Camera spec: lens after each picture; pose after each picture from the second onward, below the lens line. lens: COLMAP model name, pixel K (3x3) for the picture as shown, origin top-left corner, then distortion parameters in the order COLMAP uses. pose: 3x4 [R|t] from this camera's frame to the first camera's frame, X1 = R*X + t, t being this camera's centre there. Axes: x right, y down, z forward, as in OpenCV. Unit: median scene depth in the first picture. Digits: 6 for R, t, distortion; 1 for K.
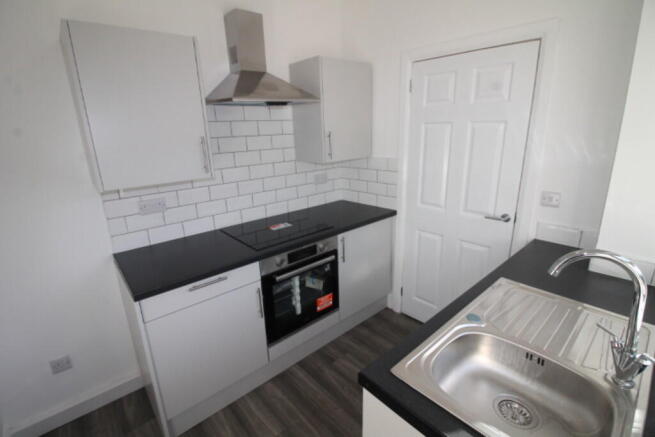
lens RADIAL K [[311.2, 0, 322.8], [0, 311.2, 214.7], [0, 0, 1]] dist [-0.001410, -0.000130]
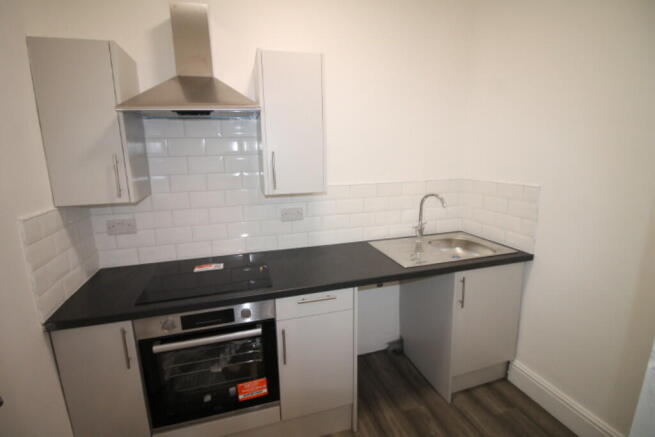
lens RADIAL K [[332.3, 0, 330.3], [0, 332.3, 219.2], [0, 0, 1]] dist [-0.019027, -0.000190]
pose [[0.918839, 0.104386, -0.380577, 0.423494], [-0.122160, 0.992249, -0.022775, -0.110333], [0.375249, 0.067418, 0.924469, 0.352689]]
